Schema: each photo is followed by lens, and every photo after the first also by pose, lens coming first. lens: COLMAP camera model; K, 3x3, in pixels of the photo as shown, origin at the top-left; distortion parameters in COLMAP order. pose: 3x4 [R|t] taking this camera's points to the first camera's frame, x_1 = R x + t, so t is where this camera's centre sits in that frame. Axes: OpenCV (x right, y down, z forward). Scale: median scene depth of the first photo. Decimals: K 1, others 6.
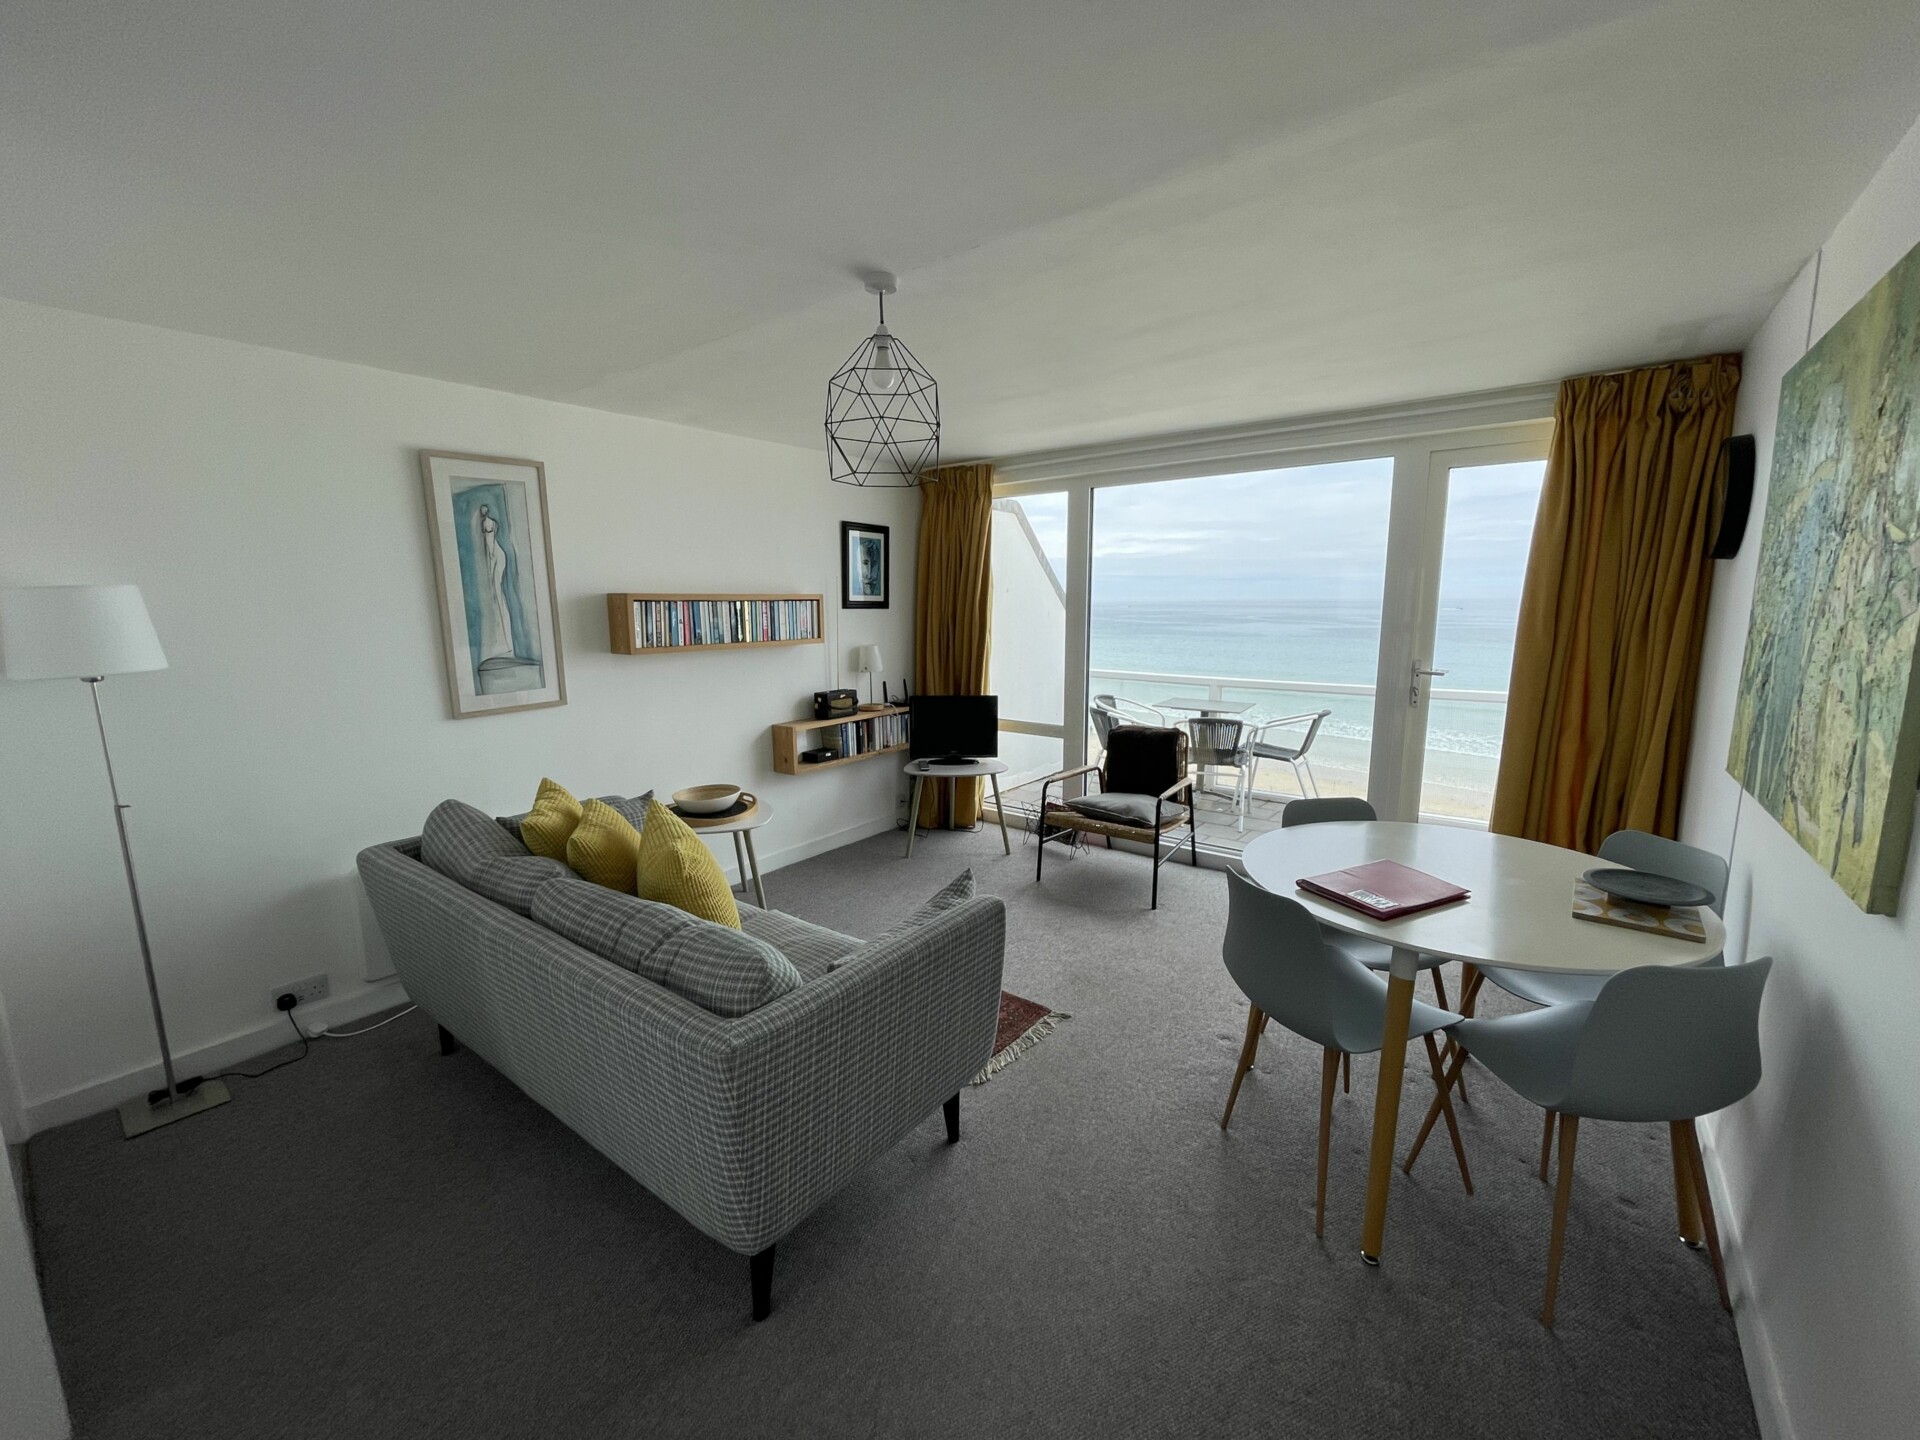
lens RADIAL K [[764.6, 0, 949.3], [0, 764.6, 716.1], [0, 0, 1]] dist [-0.001942, -0.000747]
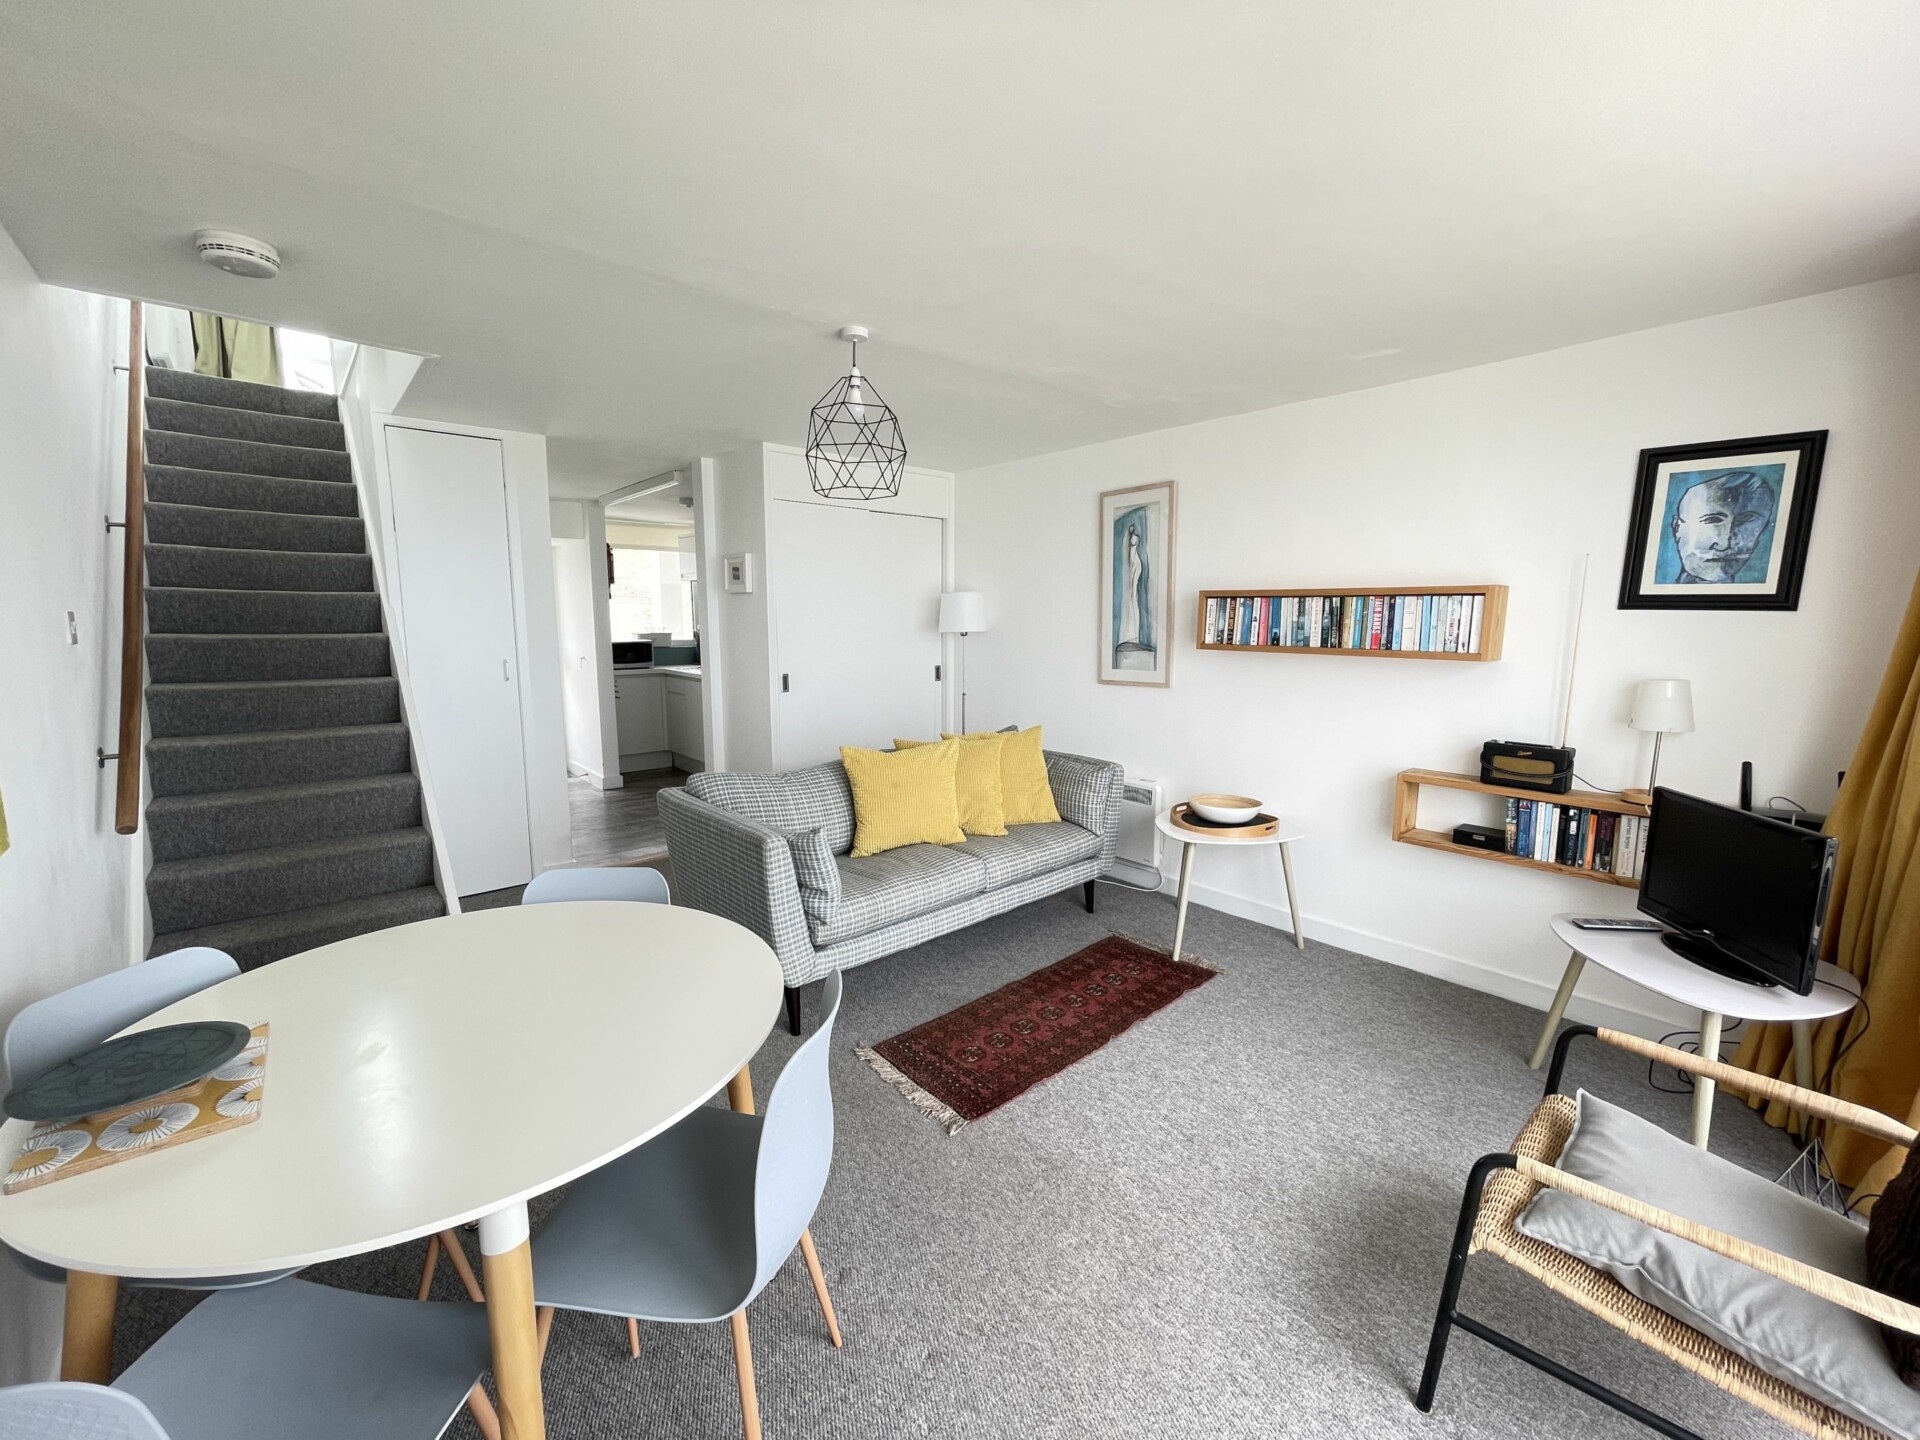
lens RADIAL K [[764.6, 0, 963.2], [0, 764.6, 725.3], [0, 0, 1]] dist [-0.001942, -0.000747]
pose [[-0.175604, 0.150096, -0.972951, 0.600111], [-0.148701, 0.972925, 0.176931, -0.102524], [0.973166, 0.175749, -0.148530, 0.759263]]
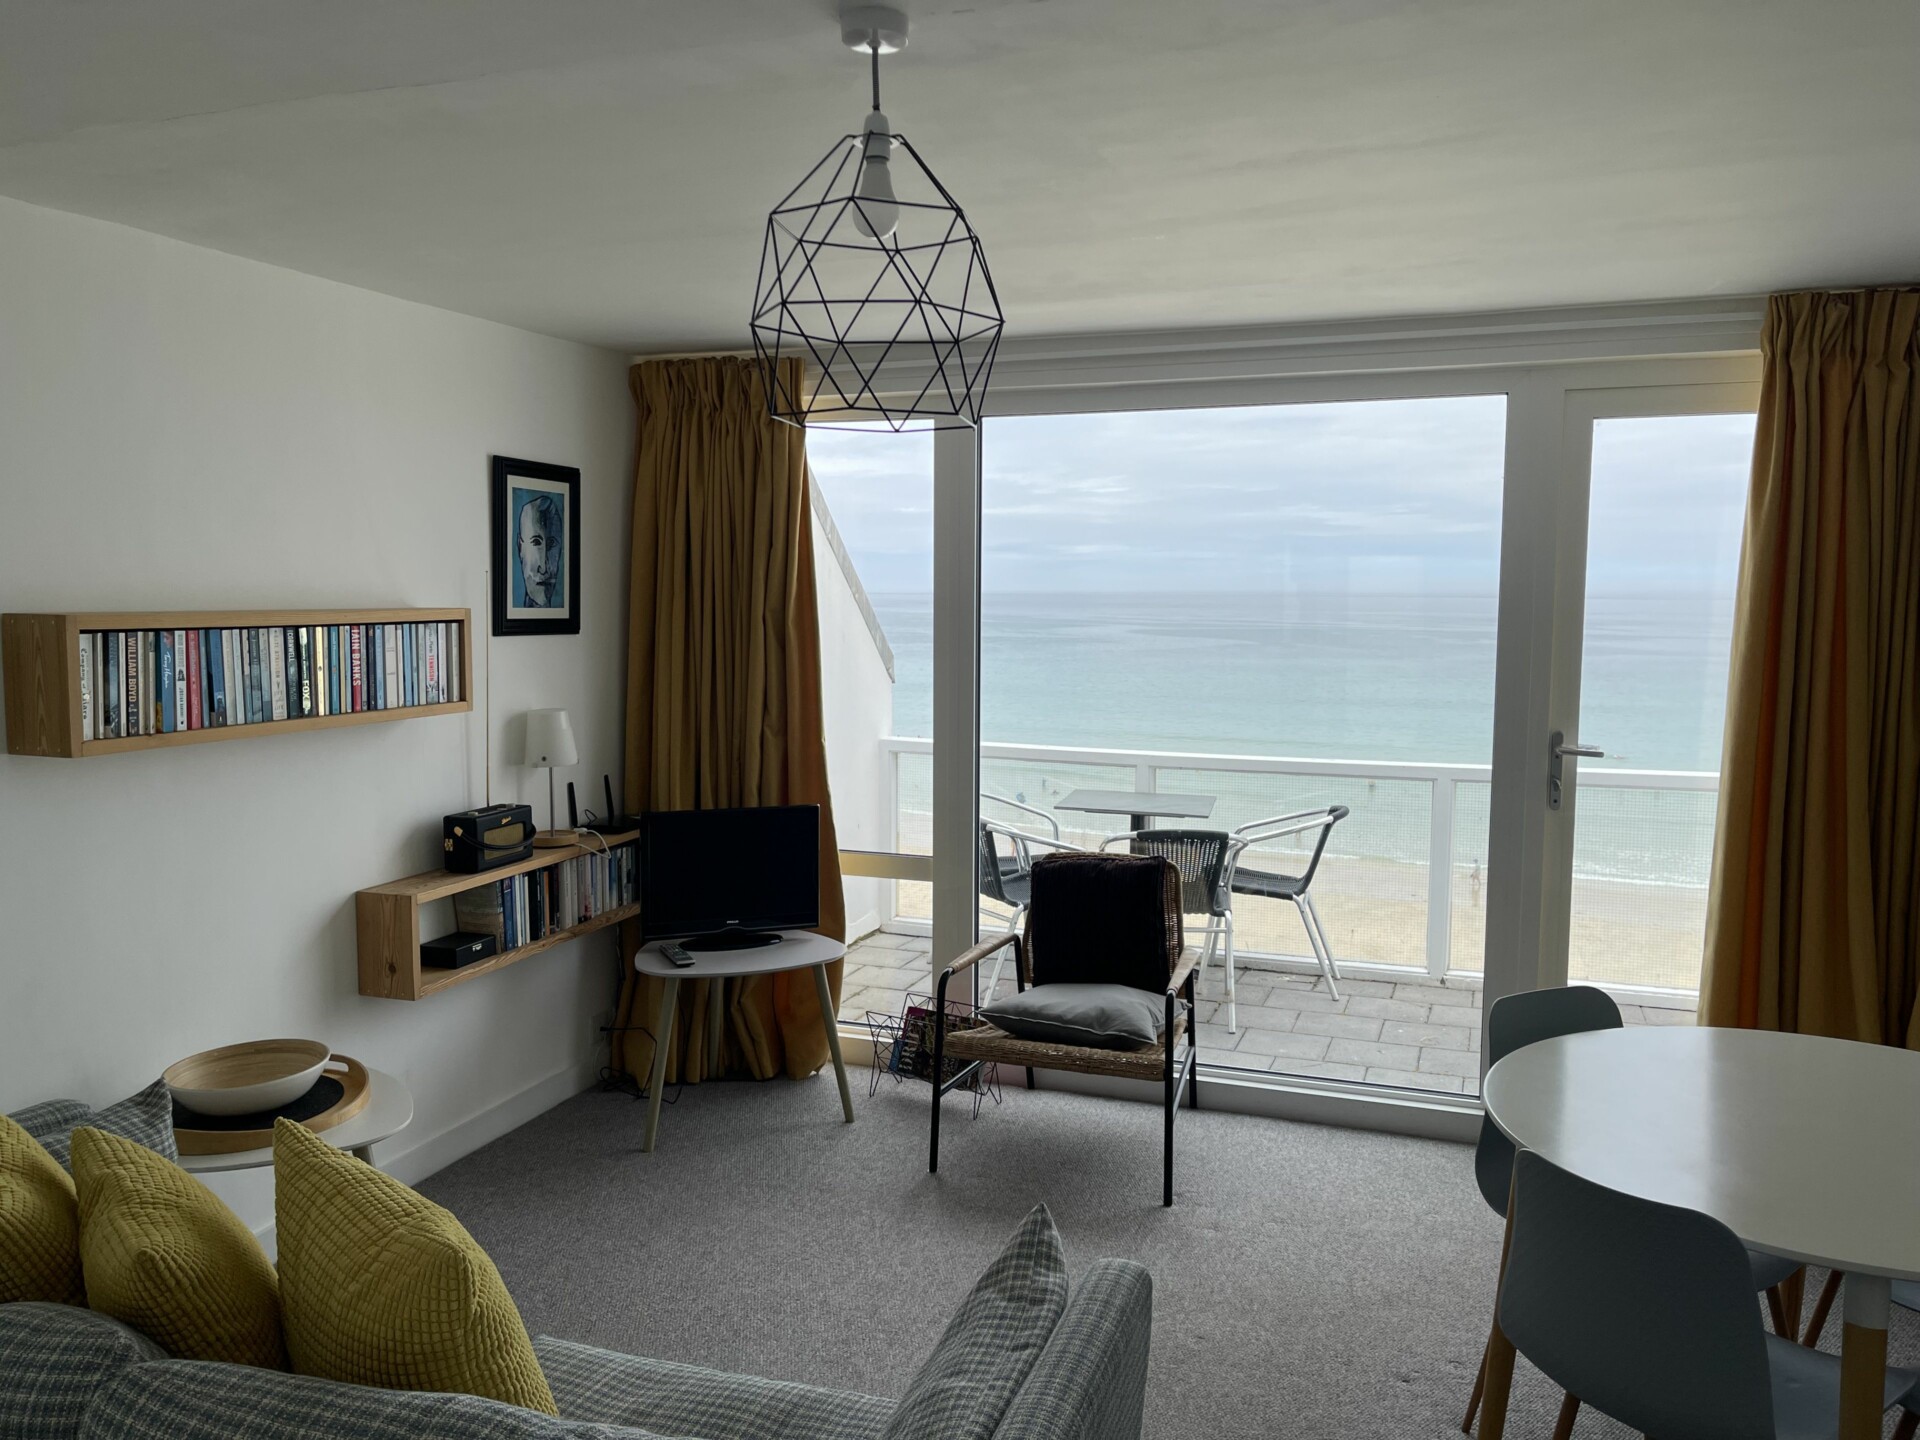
lens RADIAL K [[1448.0, 0, 967.3], [0, 1448.0, 711.0], [0, 0, 1]] dist [0.043838, -0.020240]
pose [[0.948599, -0.014871, 0.316131, -0.176624], [0.035398, 0.997613, -0.059286, -0.035191], [-0.314495, 0.067429, 0.946861, 0.059395]]
